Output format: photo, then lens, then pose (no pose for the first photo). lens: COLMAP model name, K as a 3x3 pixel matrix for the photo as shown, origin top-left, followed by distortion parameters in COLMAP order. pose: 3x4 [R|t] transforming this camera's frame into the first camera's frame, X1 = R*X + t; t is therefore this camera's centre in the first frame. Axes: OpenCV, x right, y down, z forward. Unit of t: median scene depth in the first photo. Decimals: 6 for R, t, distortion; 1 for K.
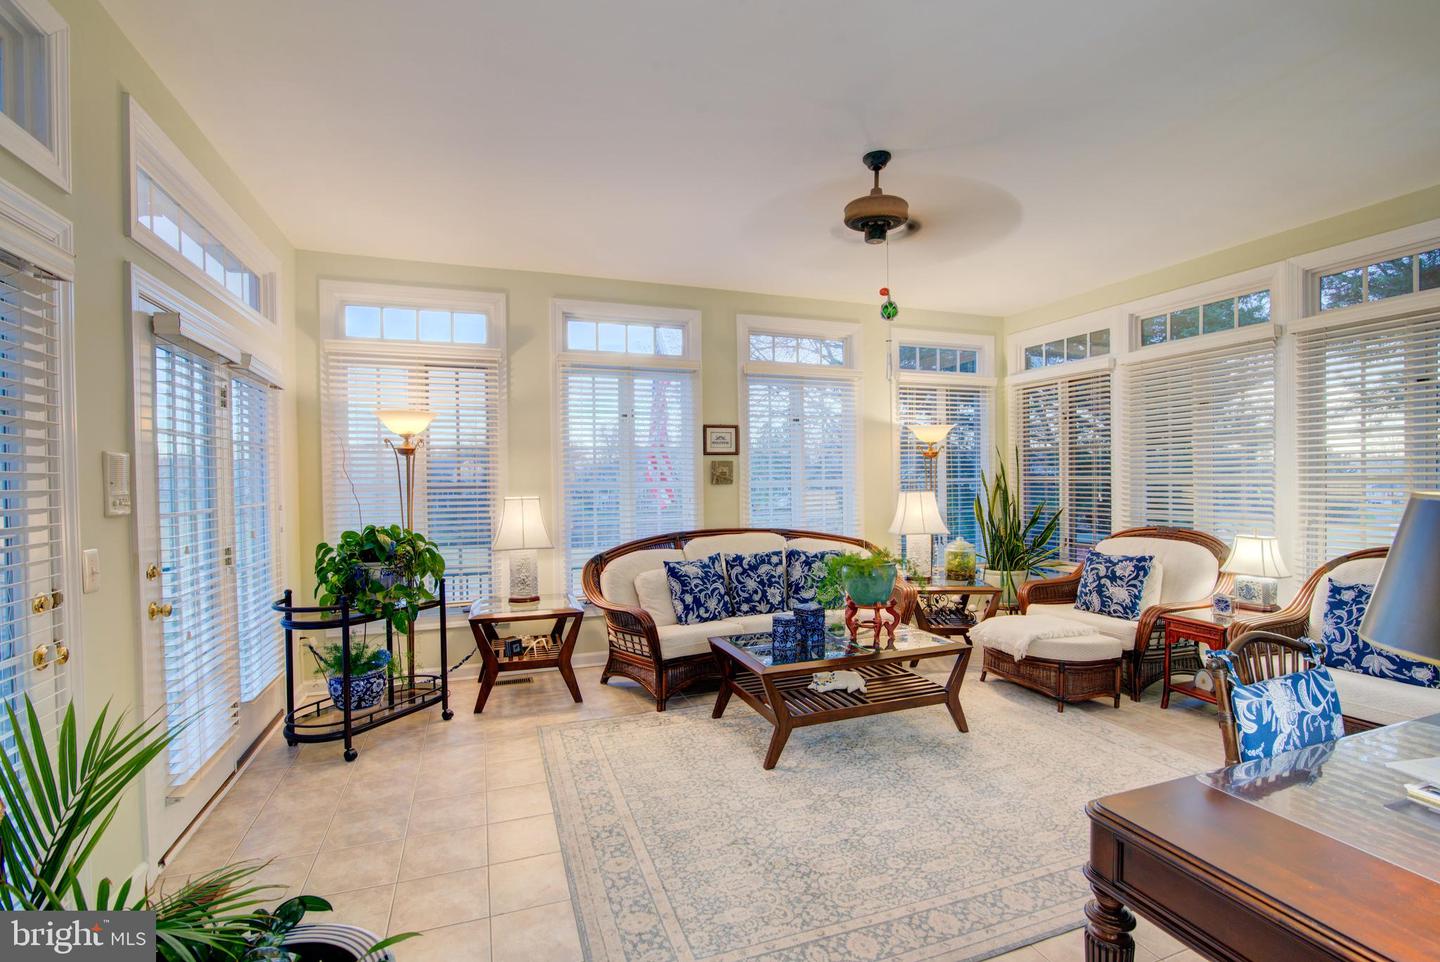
lens RADIAL K [[659.5, 0, 722.7], [0, 659.5, 486.3], [0, 0, 1]] dist [-0.017270, 0.001860]
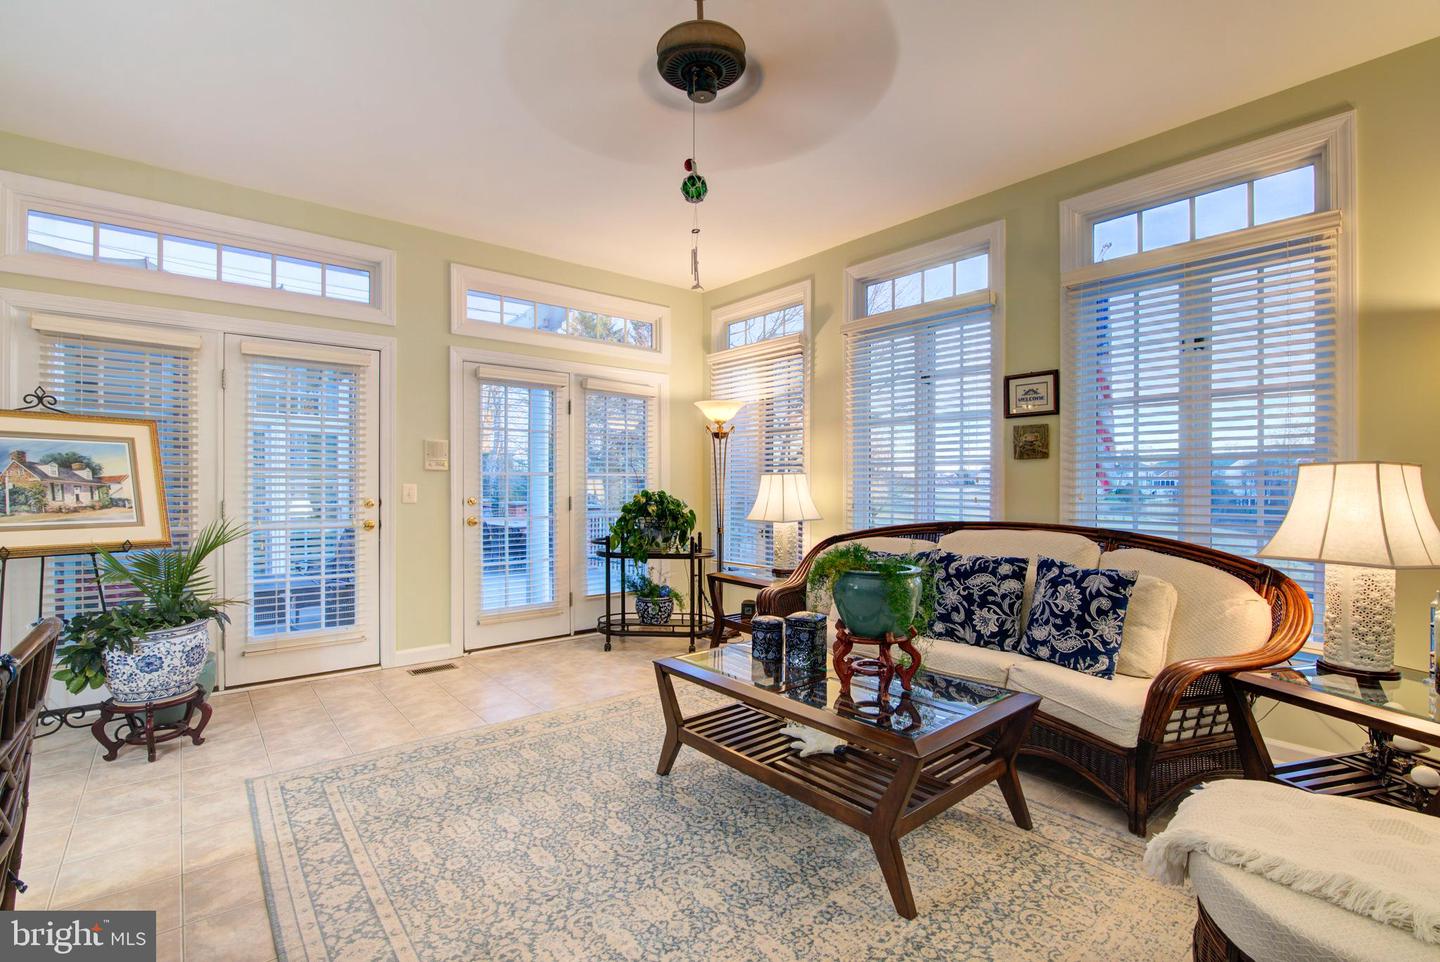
lens RADIAL K [[659.5, 0, 720.2], [0, 659.5, 488.3], [0, 0, 1]] dist [-0.017270, 0.001860]
pose [[0.329277, 0.016992, -0.944080, 0.634773], [-0.016794, 0.999785, 0.012137, 0.029255], [0.944084, 0.011858, 0.329492, 0.548645]]
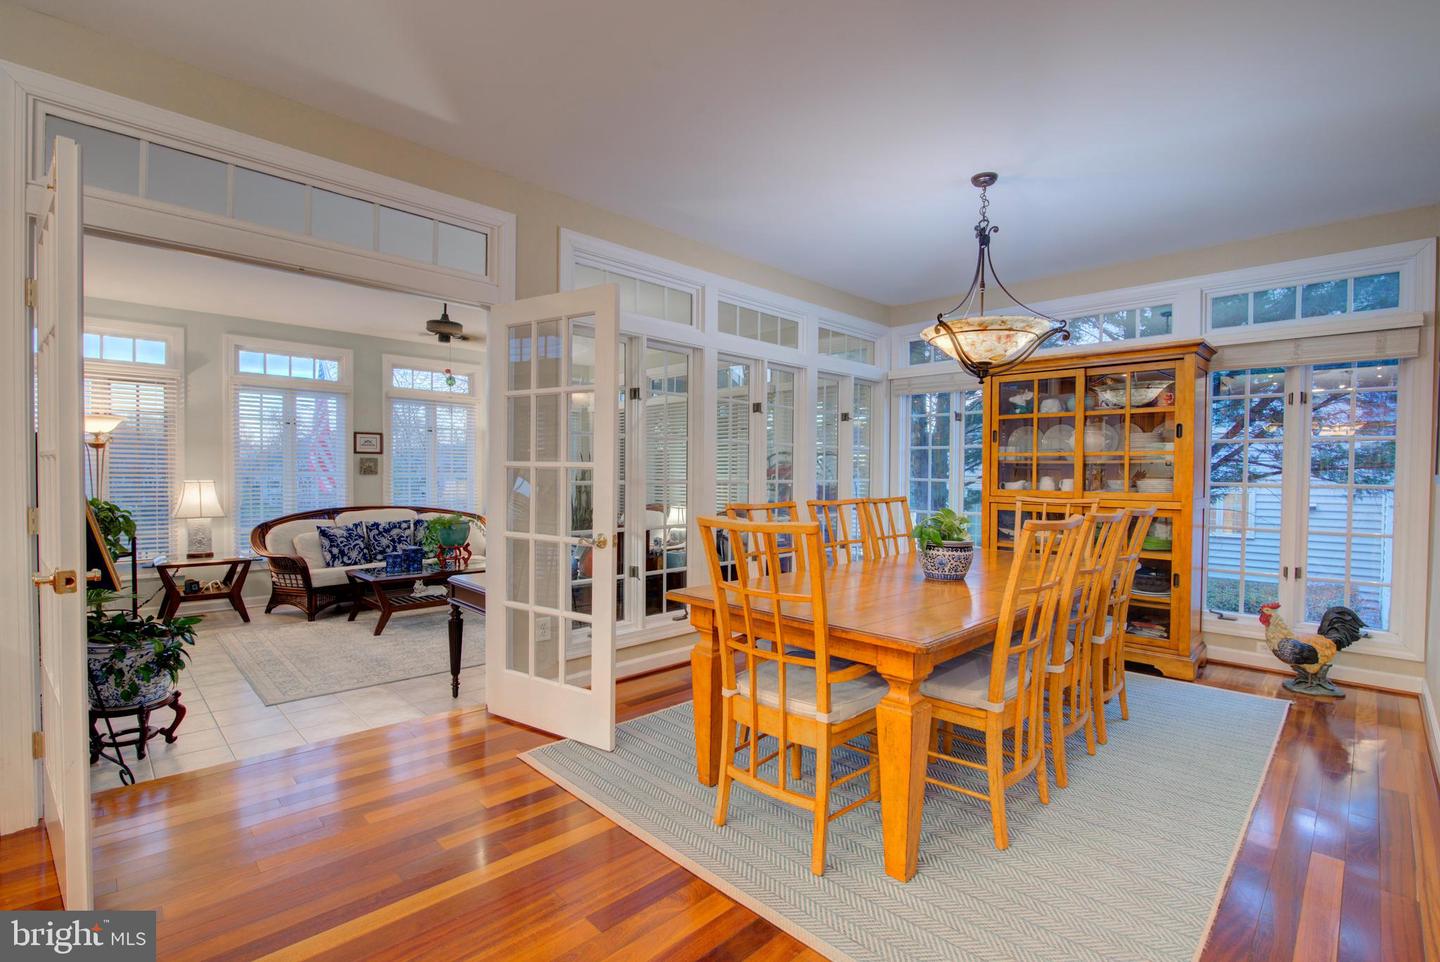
lens RADIAL K [[659.5, 0, 722.9], [0, 659.5, 486.7], [0, 0, 1]] dist [-0.017270, 0.001860]
pose [[0.912052, 0.010932, 0.409928, 0.133938], [-0.014551, 0.999878, 0.005710, 0.004756], [-0.409816, -0.011172, 0.912100, -0.686207]]
